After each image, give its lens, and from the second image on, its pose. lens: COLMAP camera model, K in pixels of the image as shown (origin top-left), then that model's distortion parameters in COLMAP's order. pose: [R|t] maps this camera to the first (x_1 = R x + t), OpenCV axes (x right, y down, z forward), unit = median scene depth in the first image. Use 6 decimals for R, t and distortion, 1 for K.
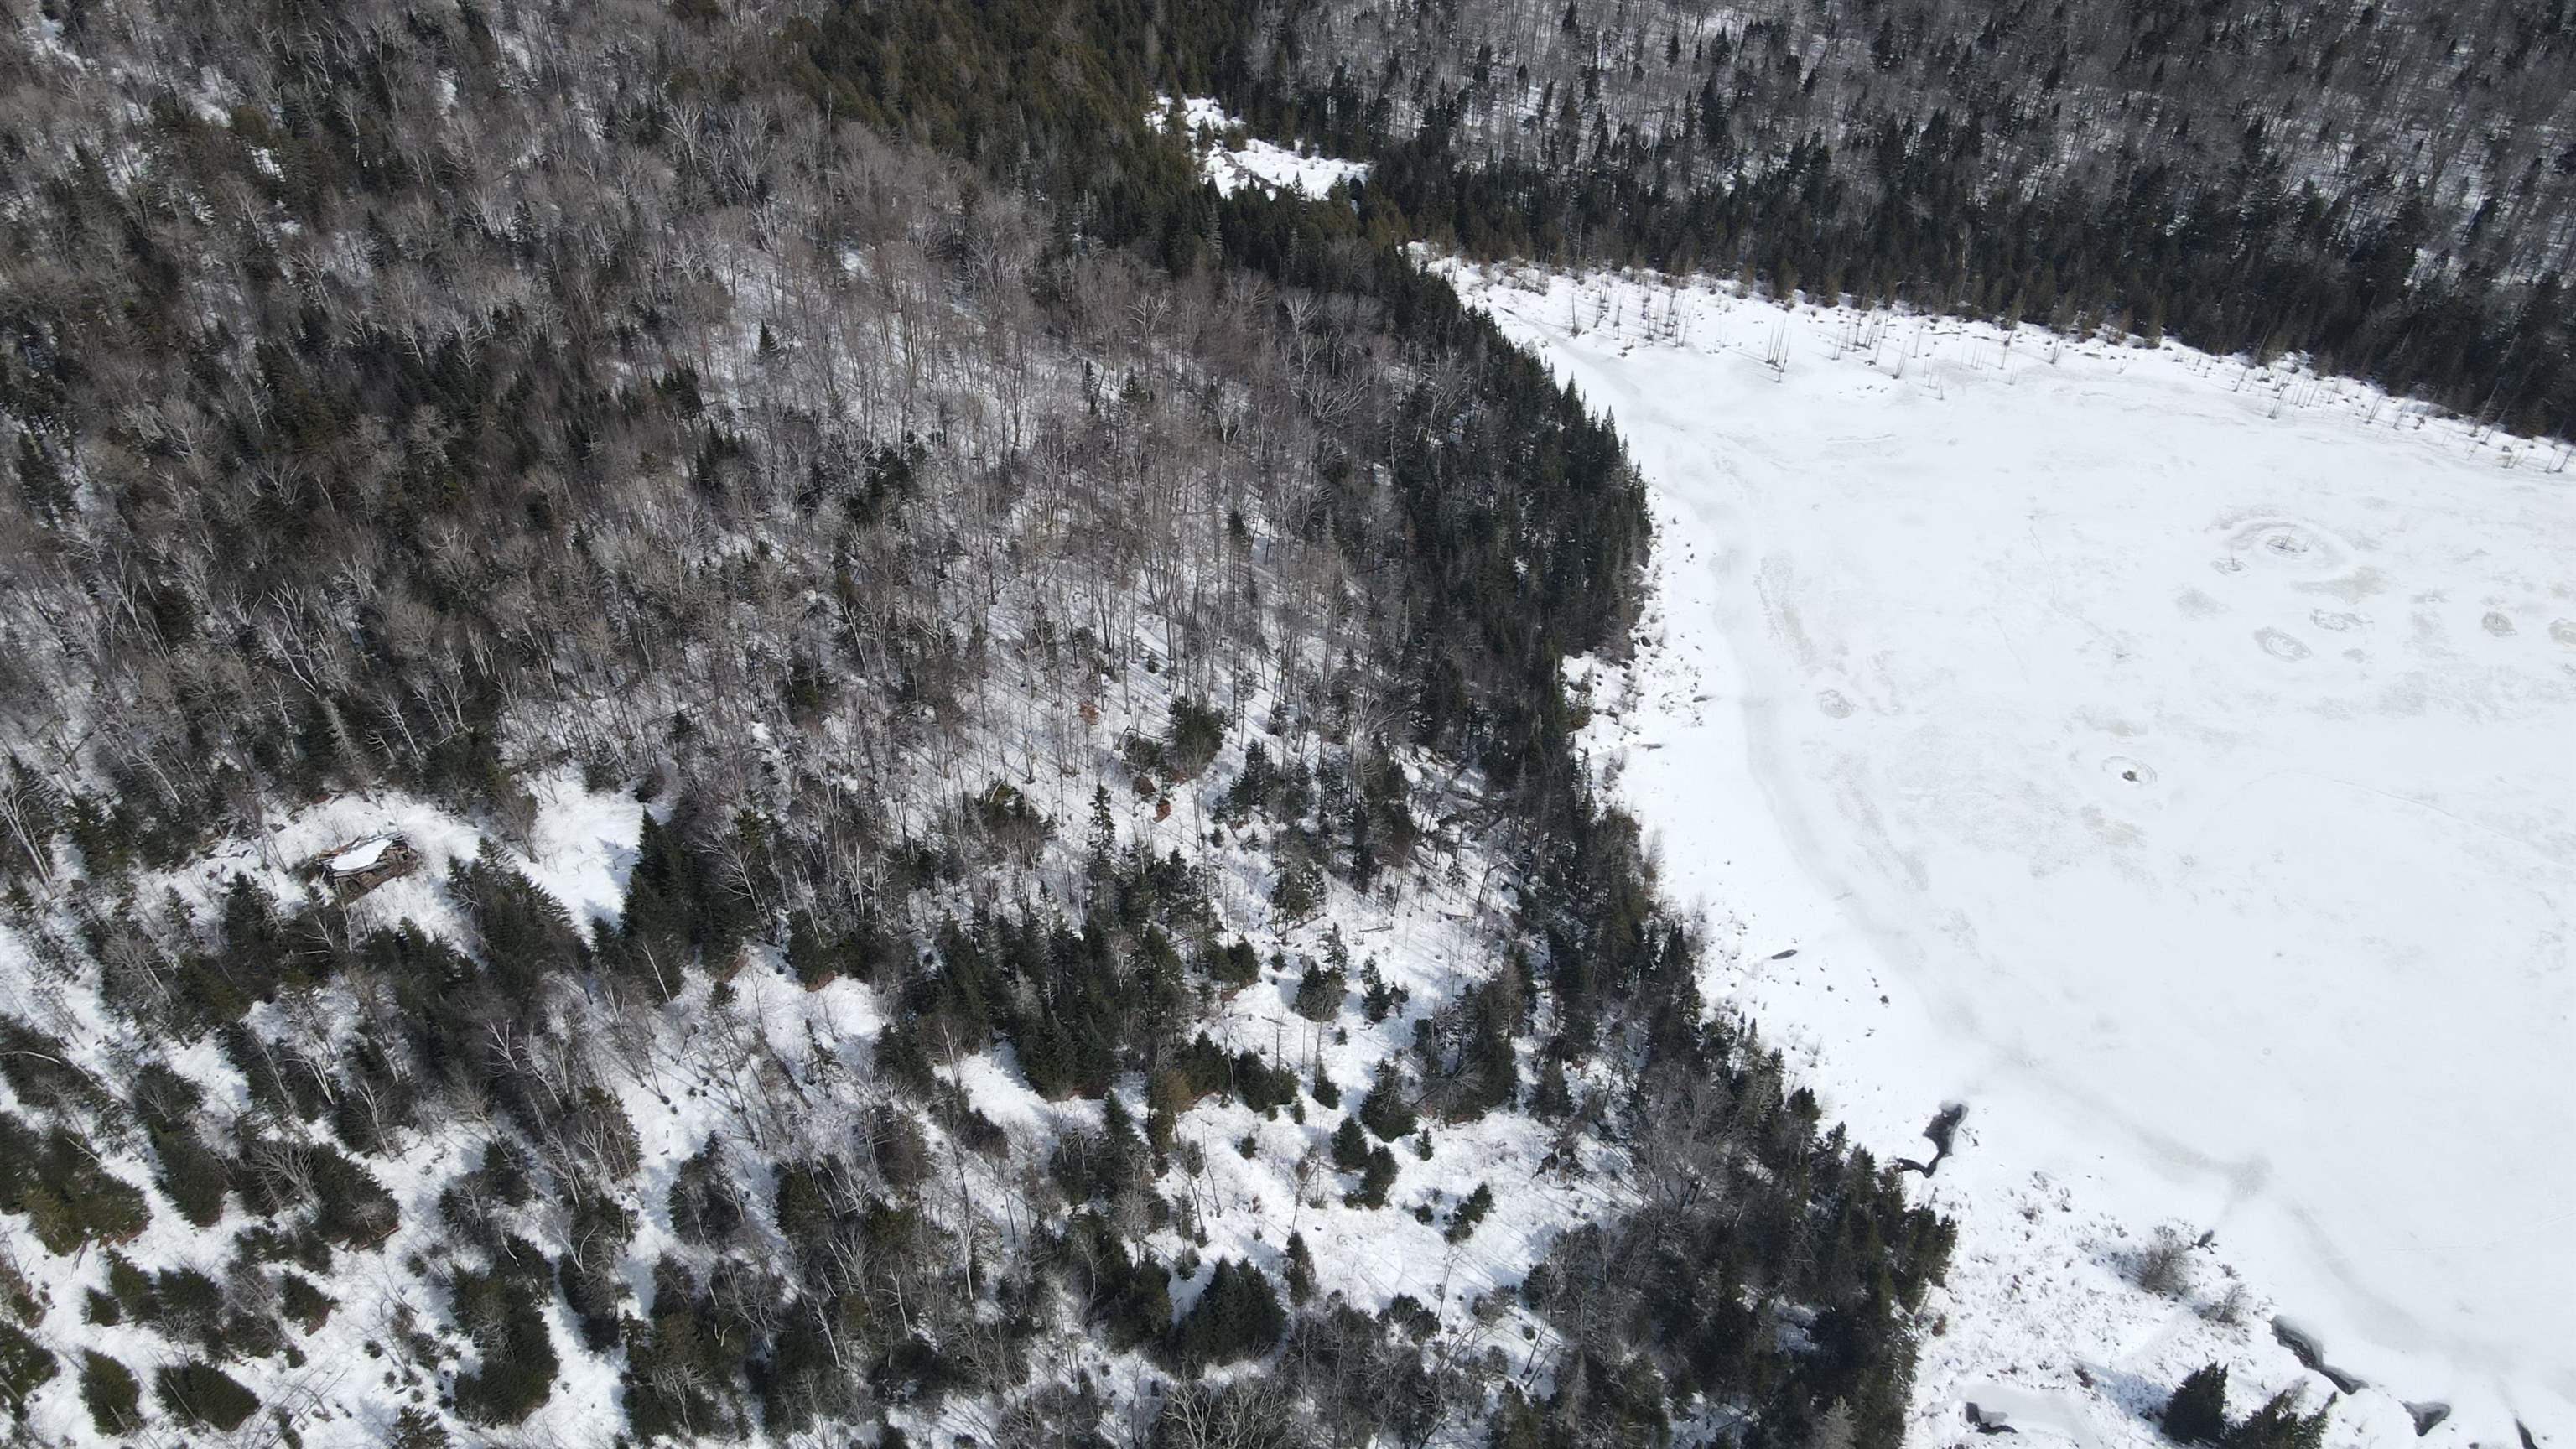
lens RADIAL K [[1905.2, 0, 1289.7], [0, 1905.2, 714.0], [0, 0, 1]] dist [0.017835, 0.023797]
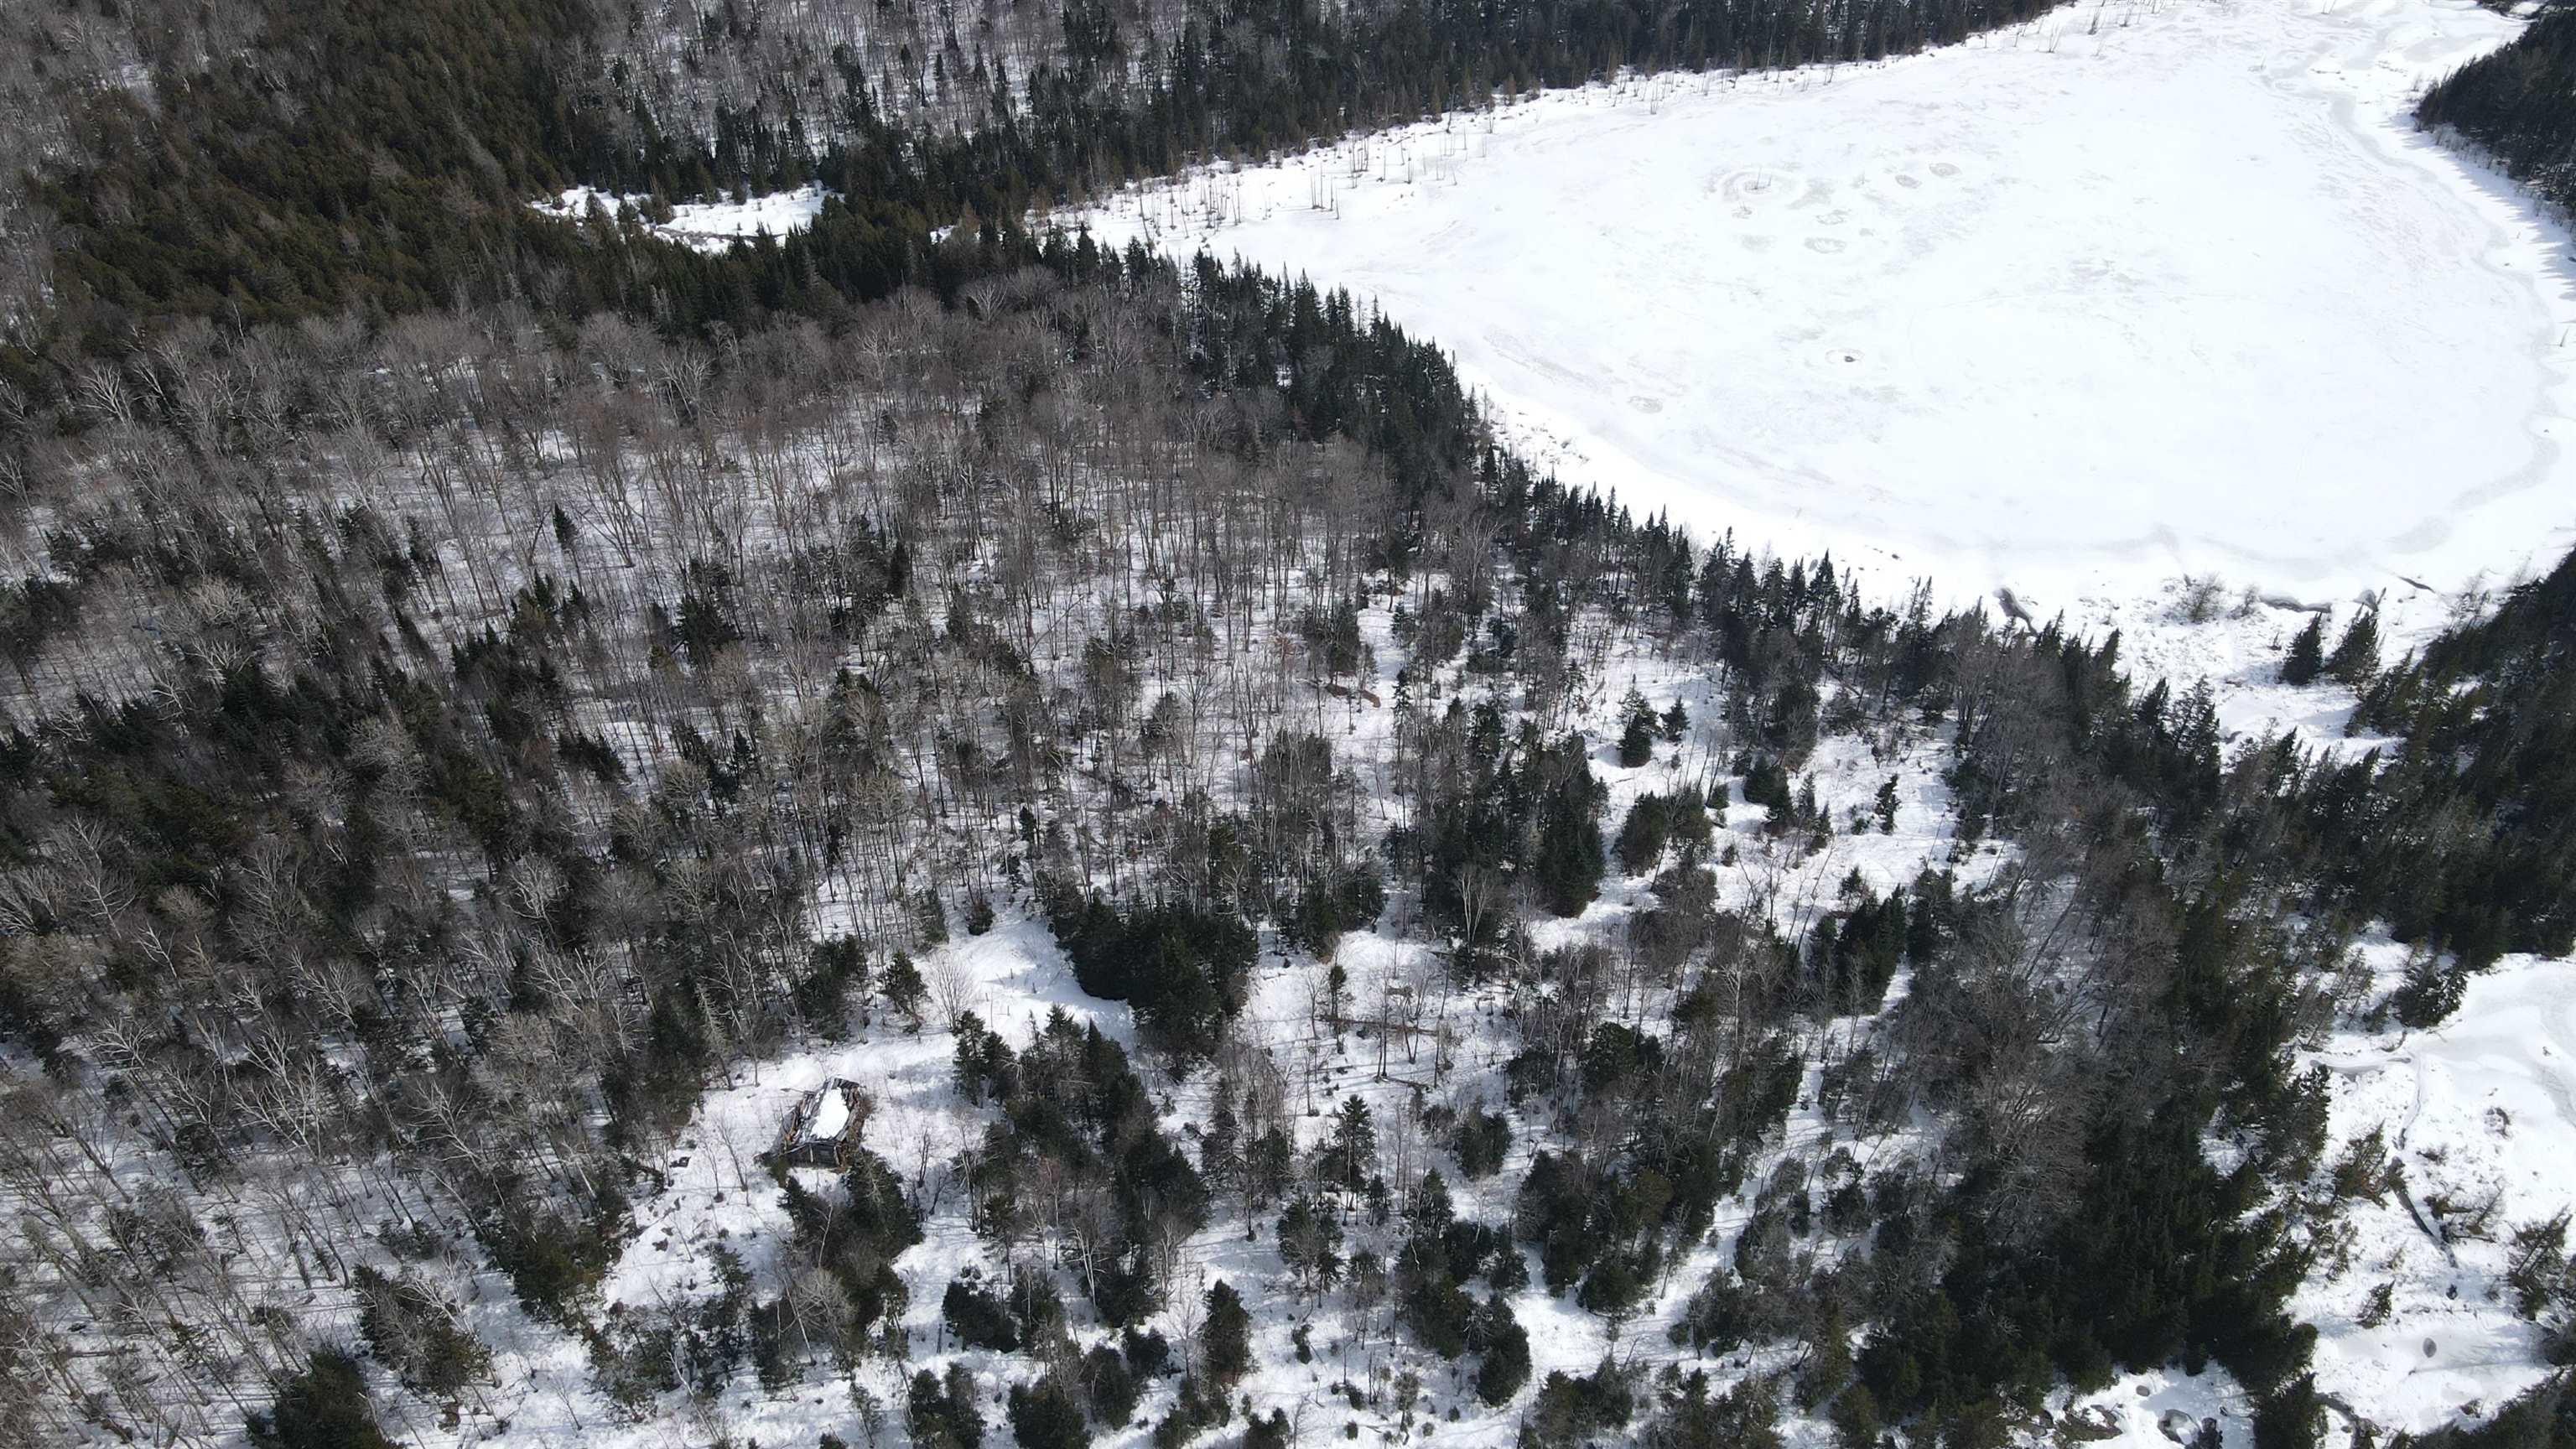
lens RADIAL K [[1905.2, 0, 1289.7], [0, 1905.2, 714.0], [0, 0, 1]] dist [0.017835, 0.023797]
pose [[0.741129, -0.451470, 0.496894, -0.610496], [0.457785, 0.881216, 0.117863, -0.084216], [-0.491082, 0.140119, 0.859770, 0.120862]]
